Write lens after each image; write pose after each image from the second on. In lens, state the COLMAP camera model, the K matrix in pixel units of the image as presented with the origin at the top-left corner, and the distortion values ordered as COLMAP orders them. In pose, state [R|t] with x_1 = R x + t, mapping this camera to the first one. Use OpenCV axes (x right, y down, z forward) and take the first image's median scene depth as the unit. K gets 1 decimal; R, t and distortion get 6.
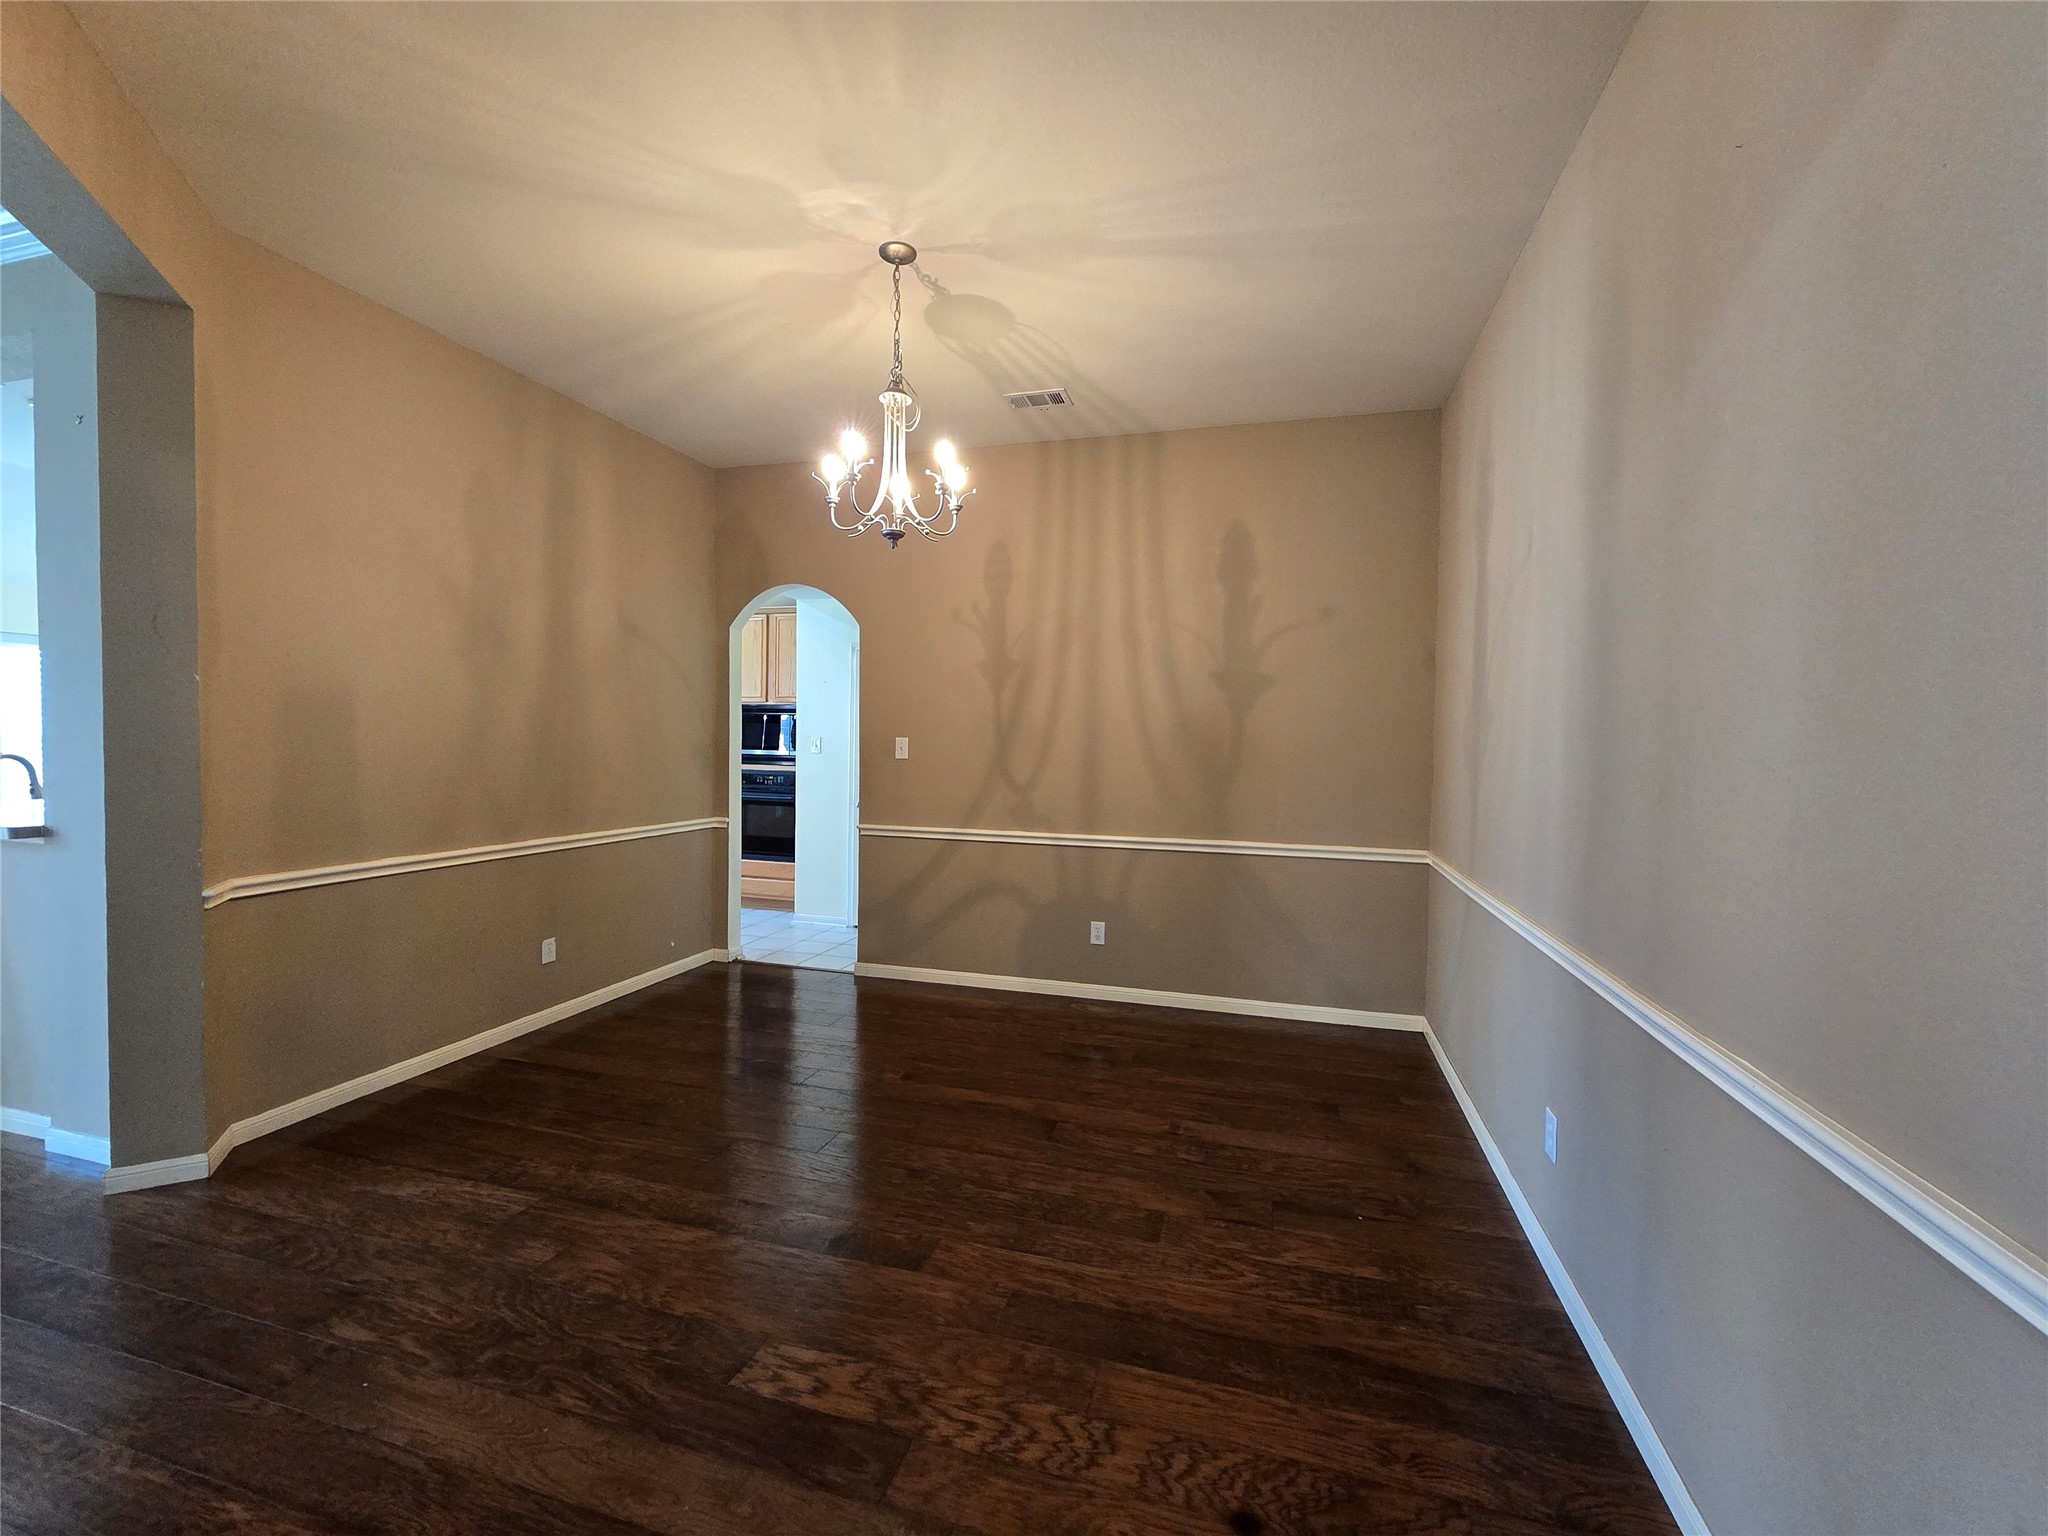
lens RADIAL K [[839.6, 0, 1037.8], [0, 839.6, 765.3], [0, 0, 1]] dist [-0.002113, -0.000532]
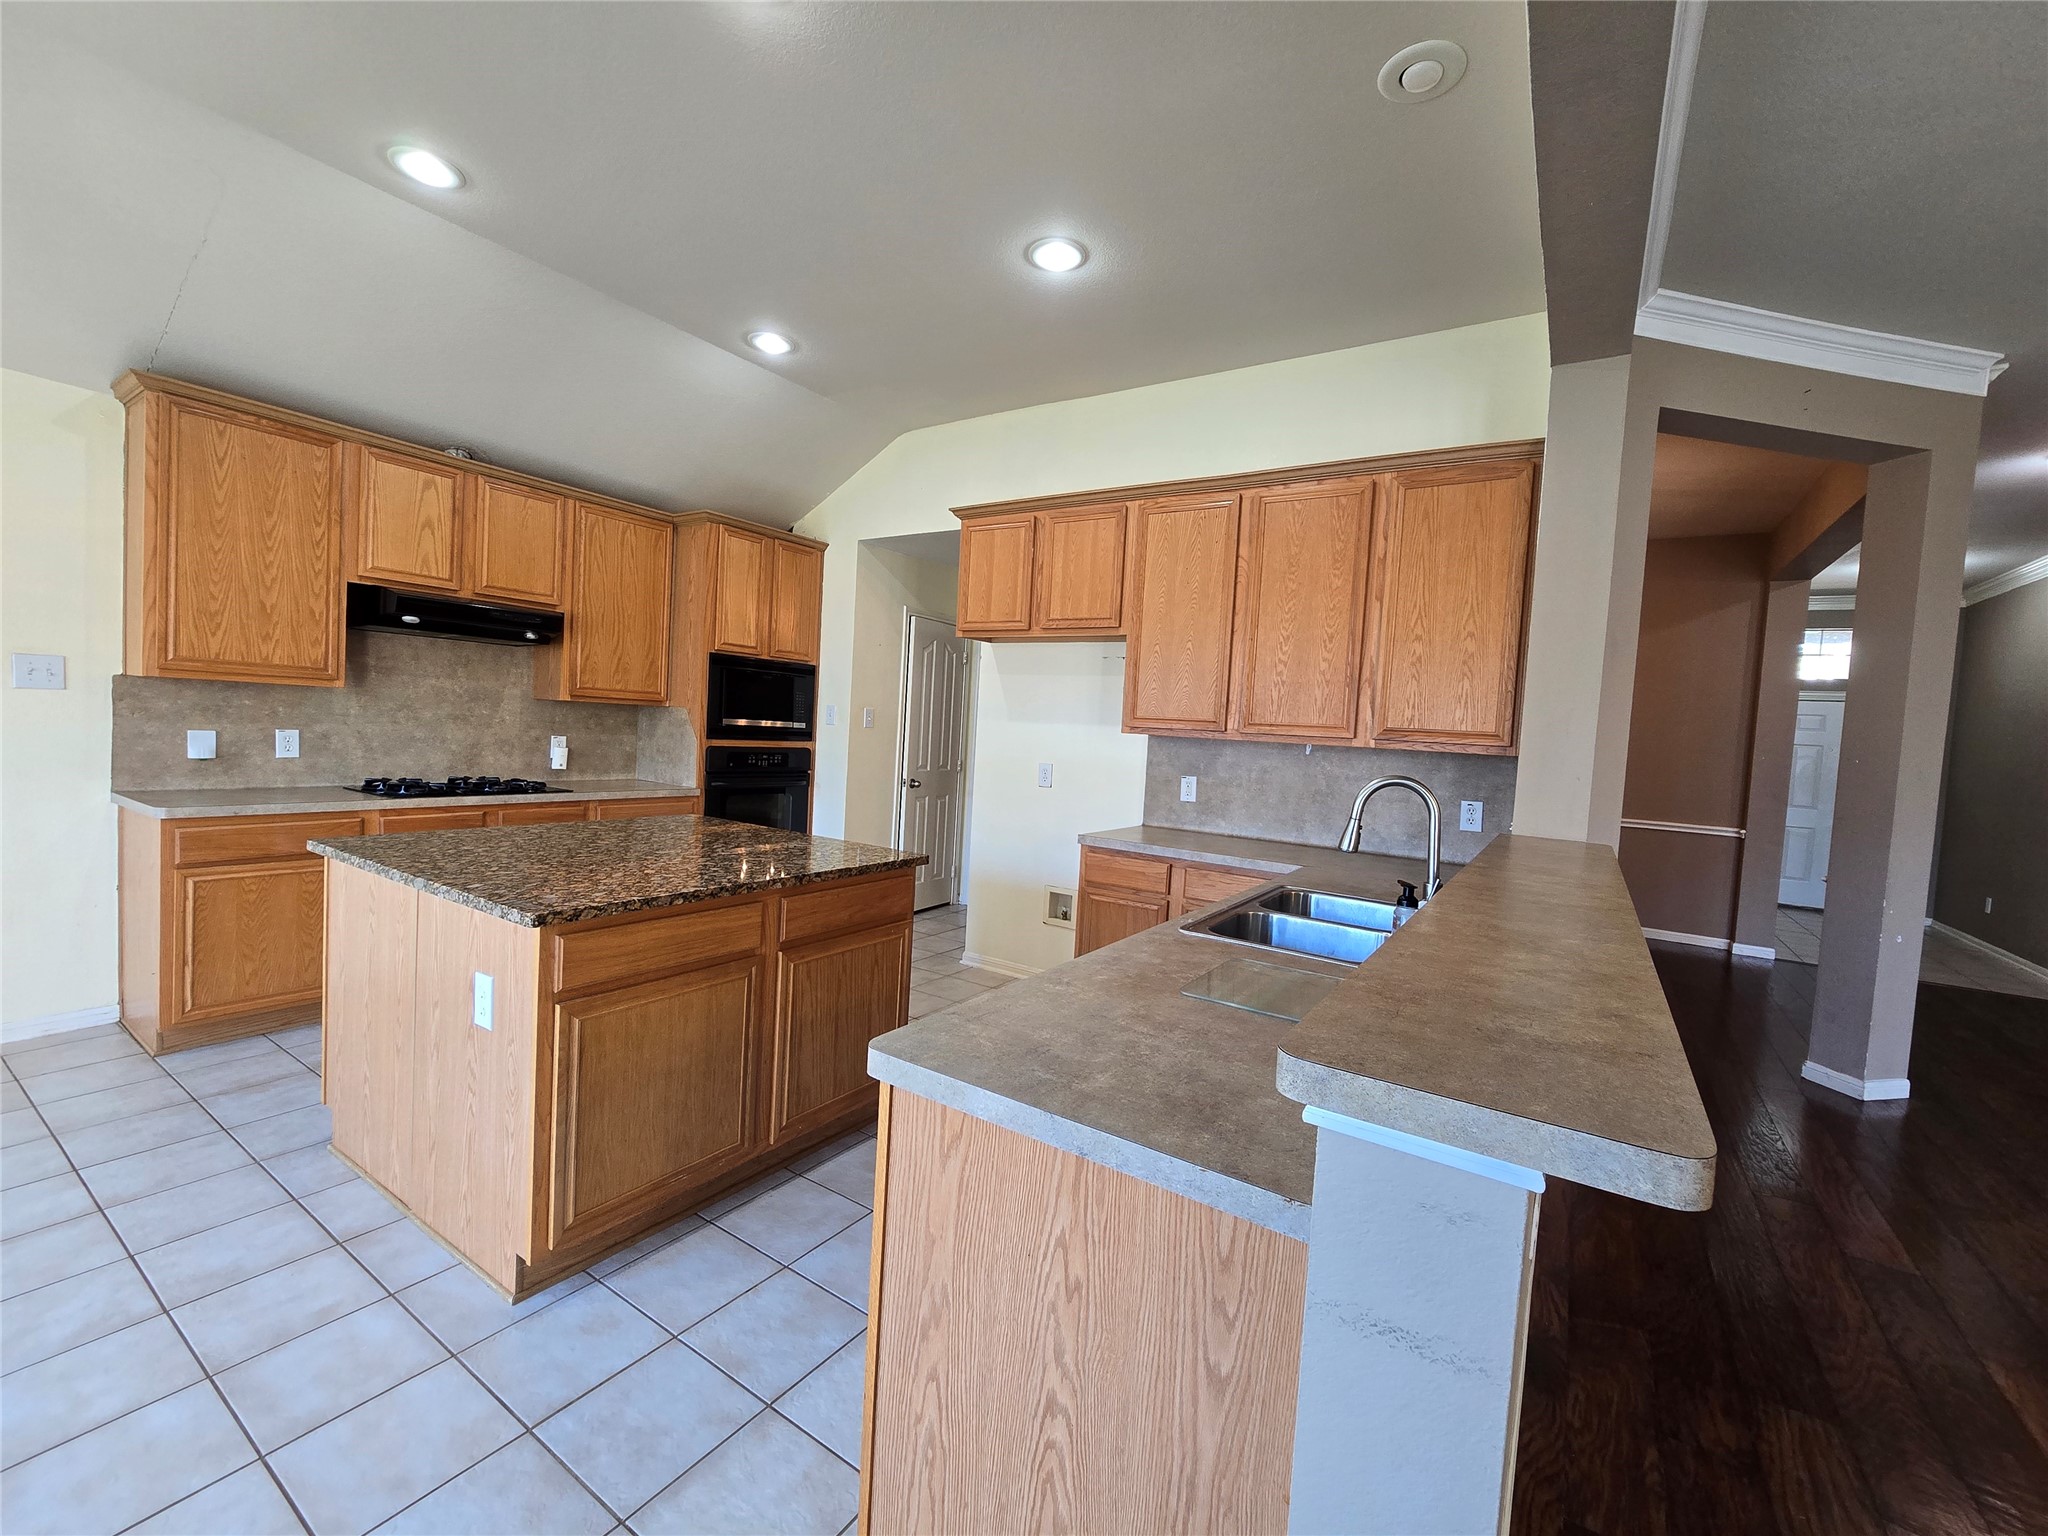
lens RADIAL K [[841.4, 0, 1032.1], [0, 841.4, 768.9], [0, 0, 1]] dist [-0.000476, -0.000491]
pose [[0.306331, -0.047173, 0.950755, -1.543202], [-0.024046, 0.998069, 0.057268, -0.038168], [-0.951621, -0.040405, 0.304606, 0.857919]]
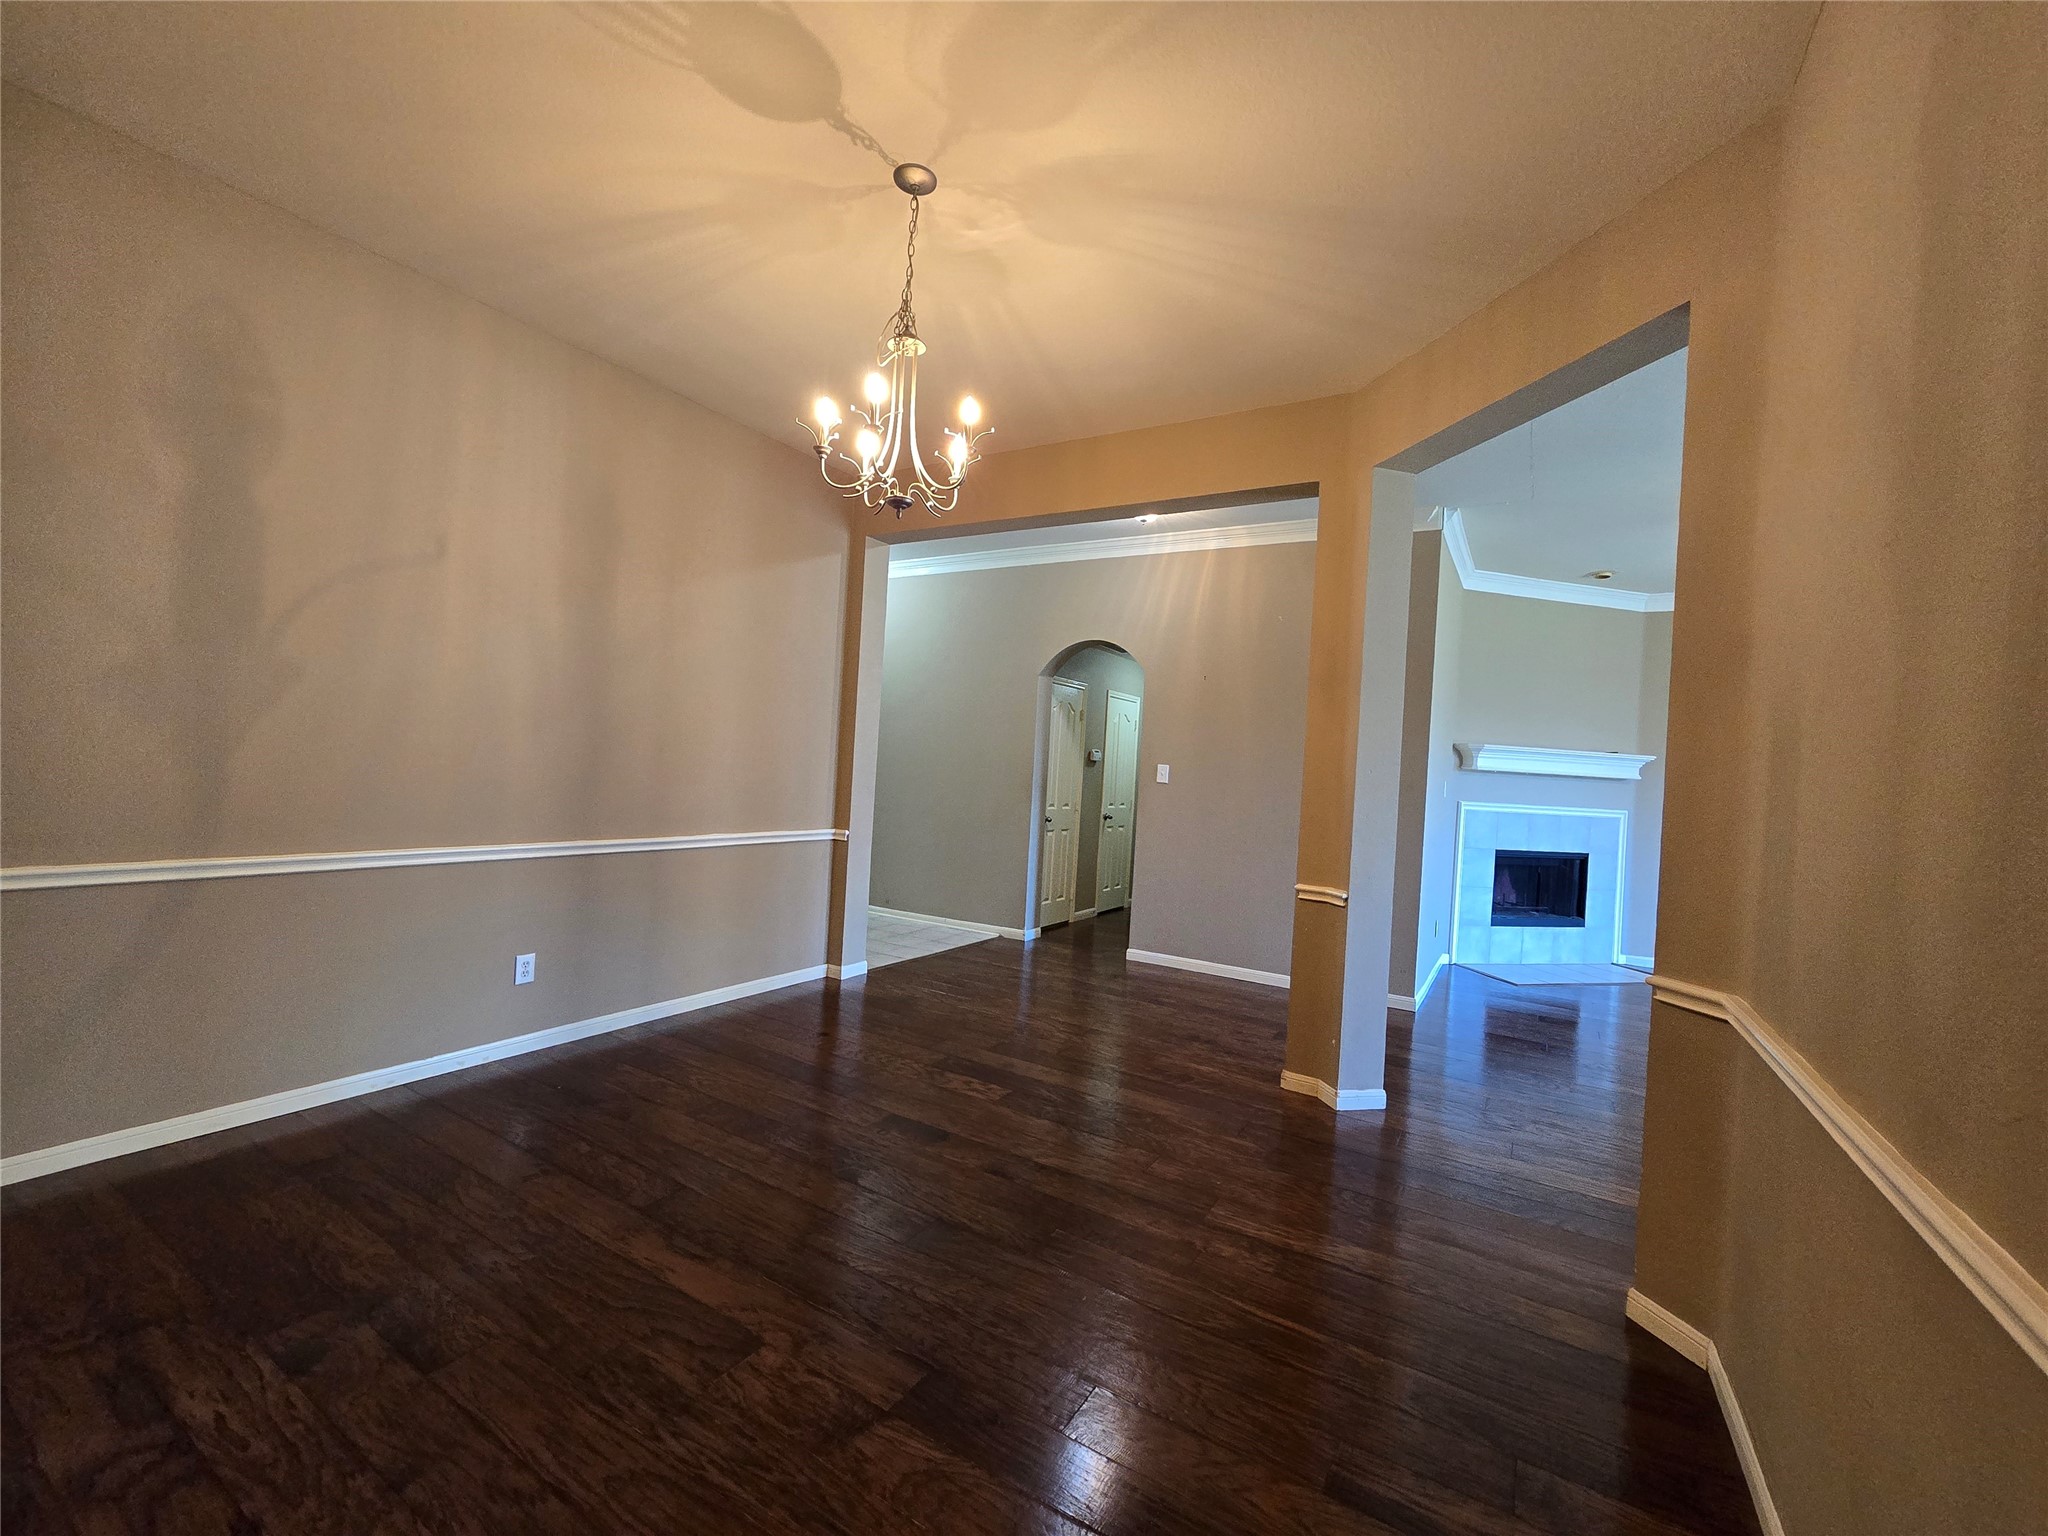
lens RADIAL K [[842.9, 0, 1027.4], [0, 842.9, 761.3], [0, 0, 1]] dist [-0.001721, -0.000101]
pose [[-0.959617, -0.069894, 0.272487, -0.376004], [-0.065131, 0.997525, 0.026497, -0.027567], [-0.273665, 0.007680, -0.961795, 1.221938]]
